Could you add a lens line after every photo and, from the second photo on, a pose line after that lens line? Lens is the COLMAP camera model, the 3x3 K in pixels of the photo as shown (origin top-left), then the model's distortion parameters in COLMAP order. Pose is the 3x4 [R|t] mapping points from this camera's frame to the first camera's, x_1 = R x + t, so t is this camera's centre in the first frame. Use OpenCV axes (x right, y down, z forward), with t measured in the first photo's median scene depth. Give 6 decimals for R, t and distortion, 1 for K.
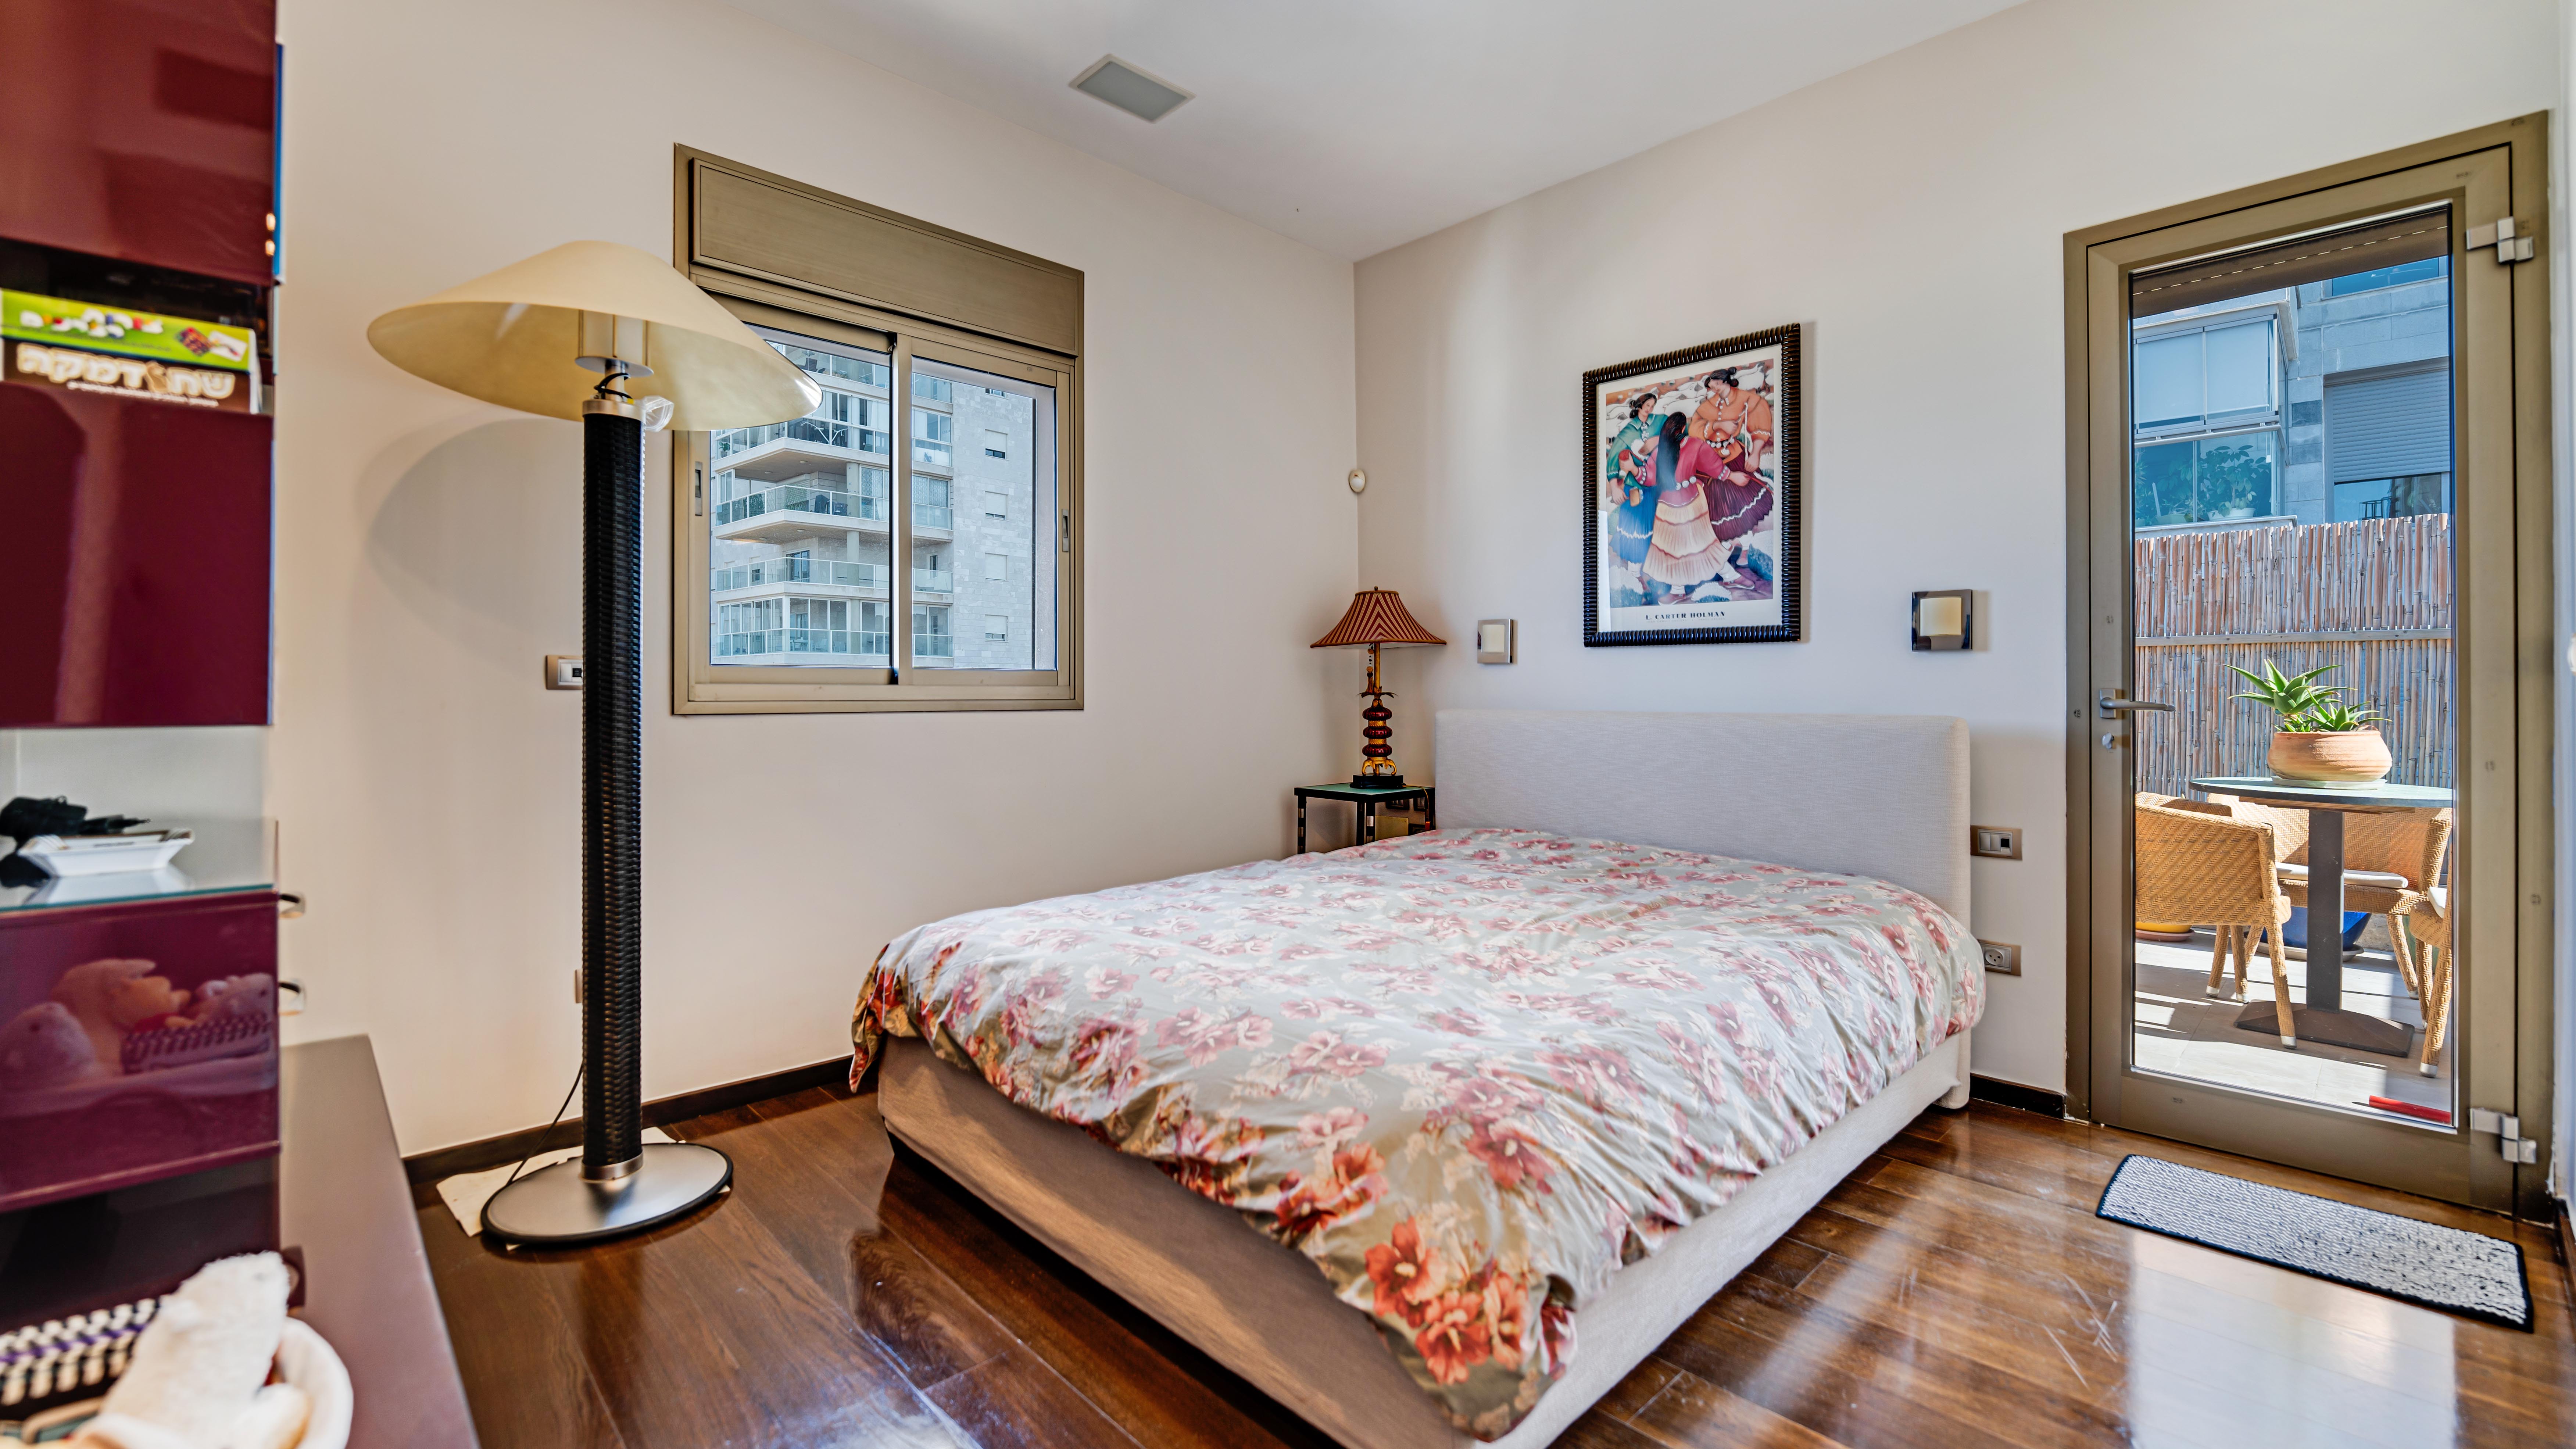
lens RADIAL K [[1067.5, 0, 1293.6], [0, 1067.5, 700.4], [0, 0, 1]] dist [-0.001248, -0.007176]
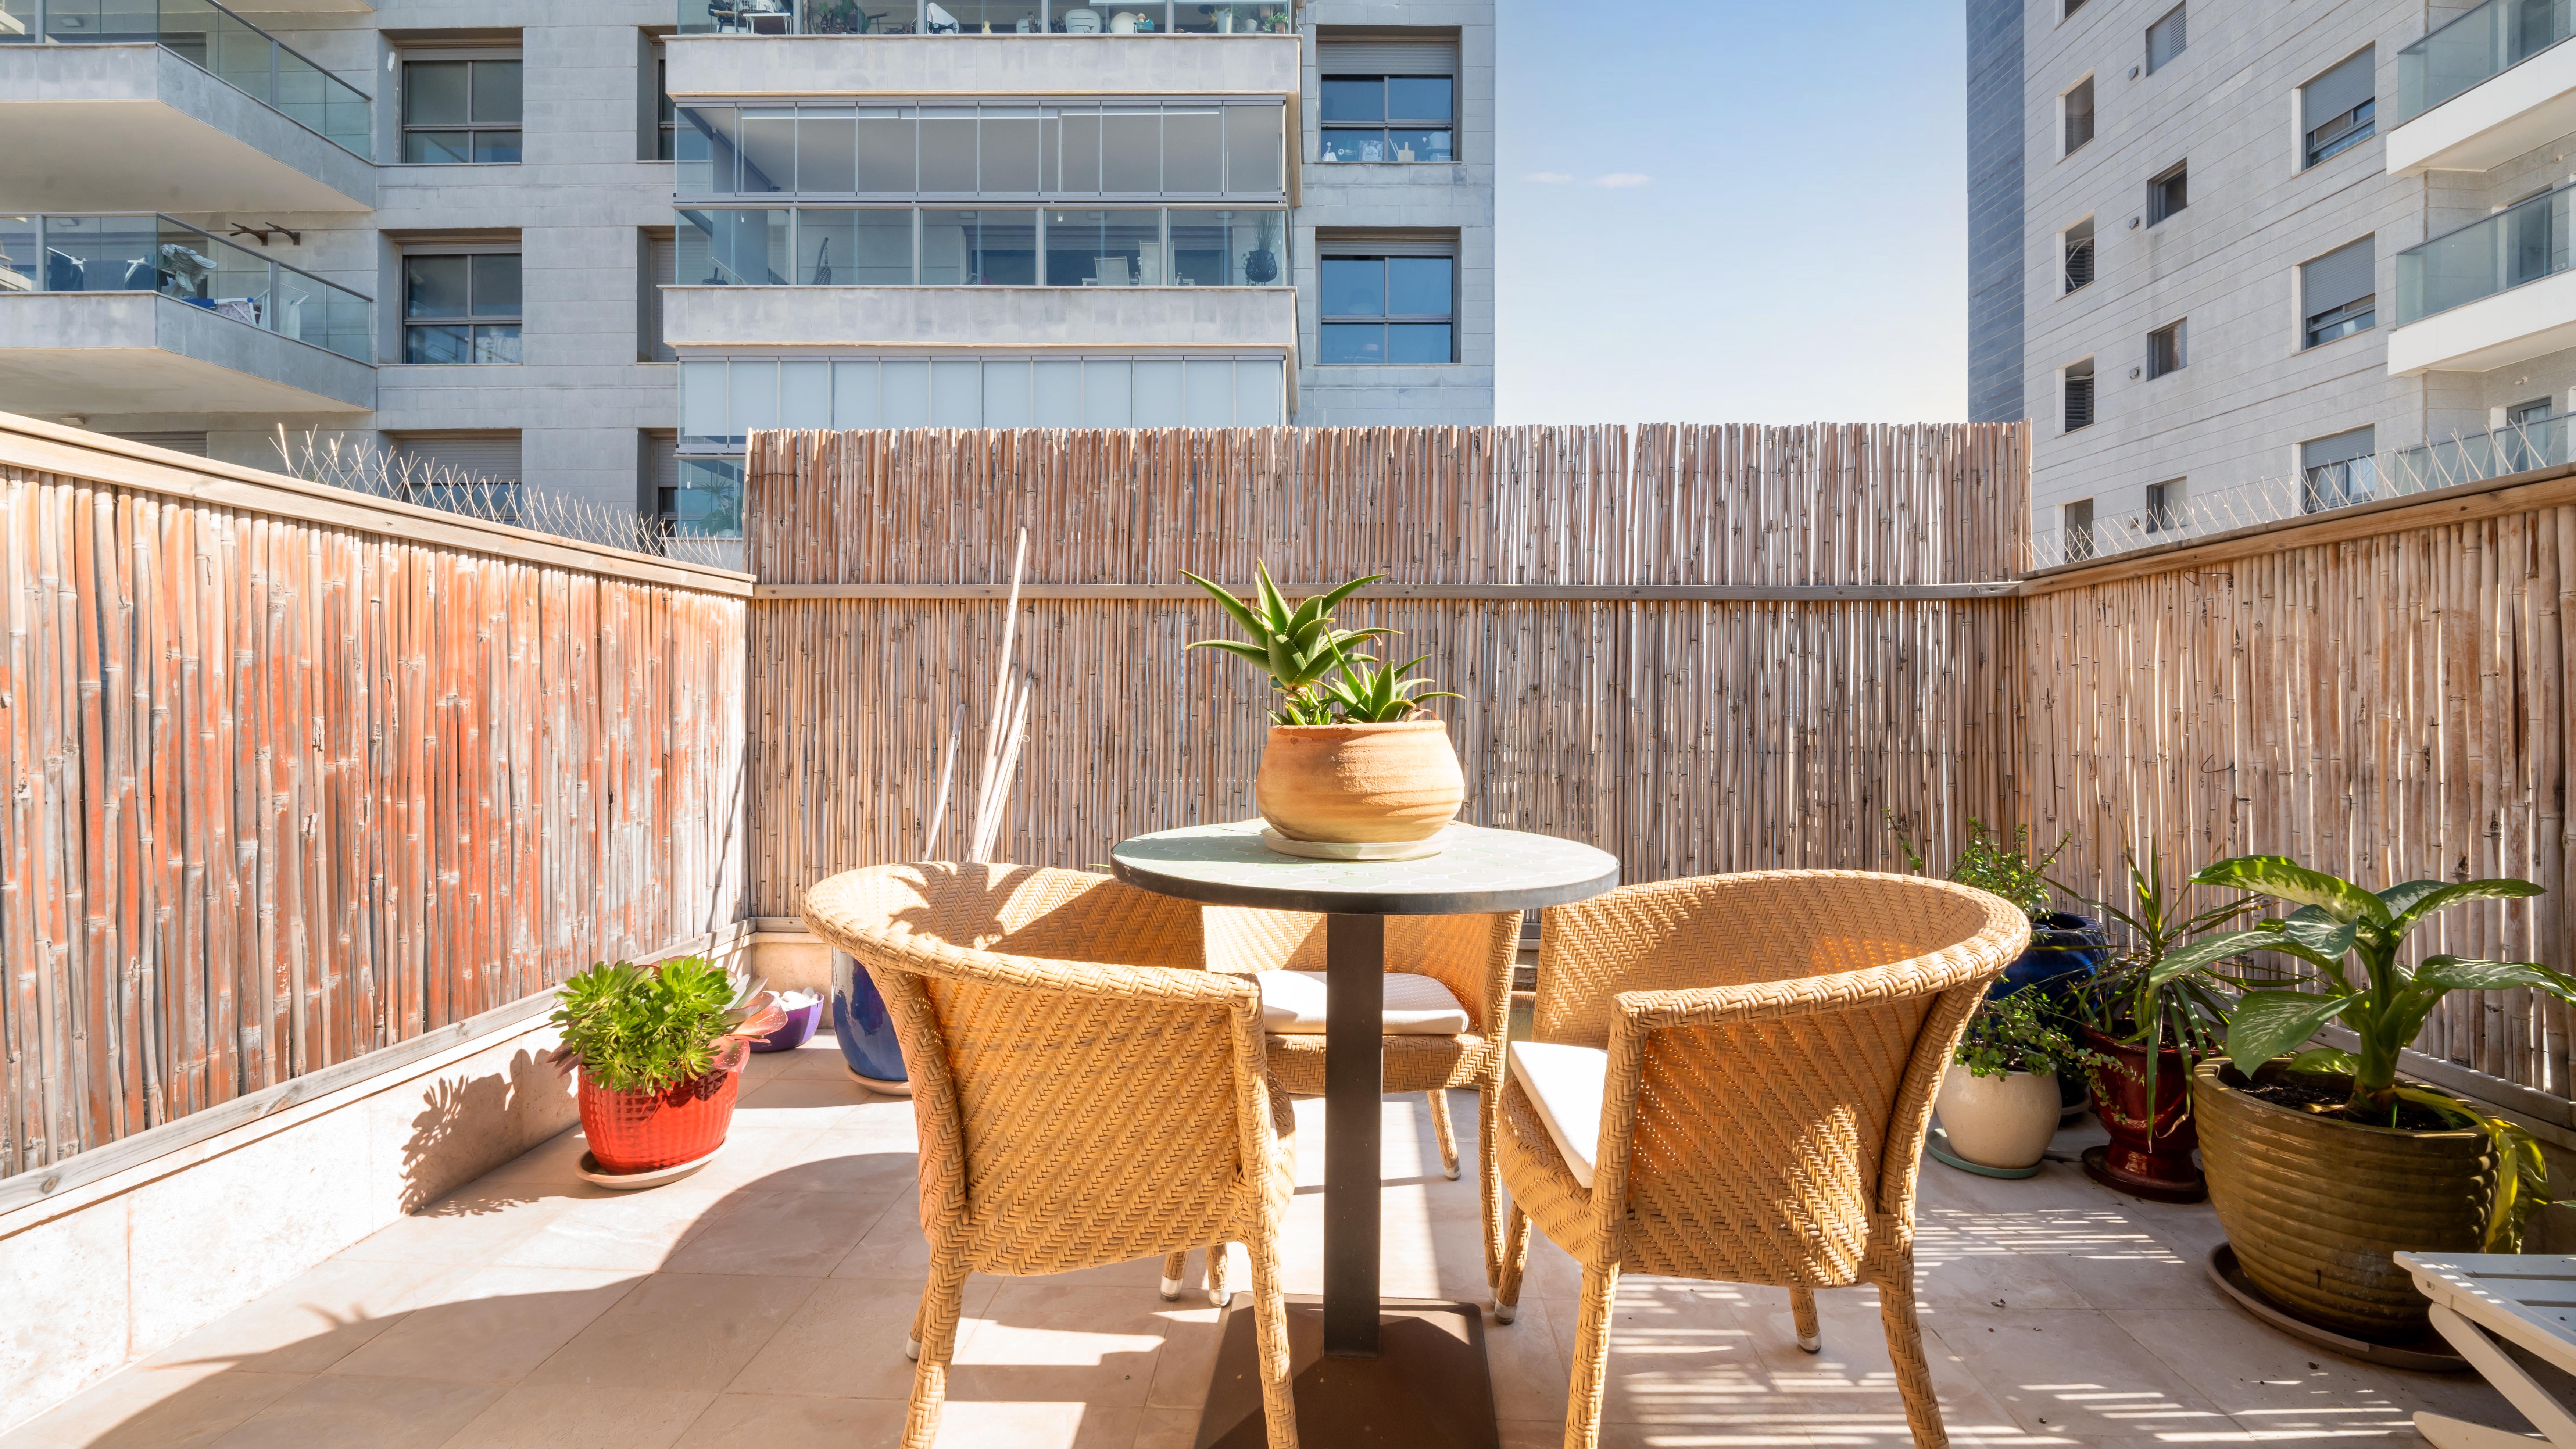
lens RADIAL K [[1067.5, 0, 1293.6], [0, 1067.5, 700.4], [0, 0, 1]] dist [-0.001248, -0.007176]
pose [[0.728070, 0.009725, 0.685434, 0.639057], [-0.003212, 0.999937, -0.010776, 0.024259], [-0.685496, 0.005644, 0.728055, 0.681886]]
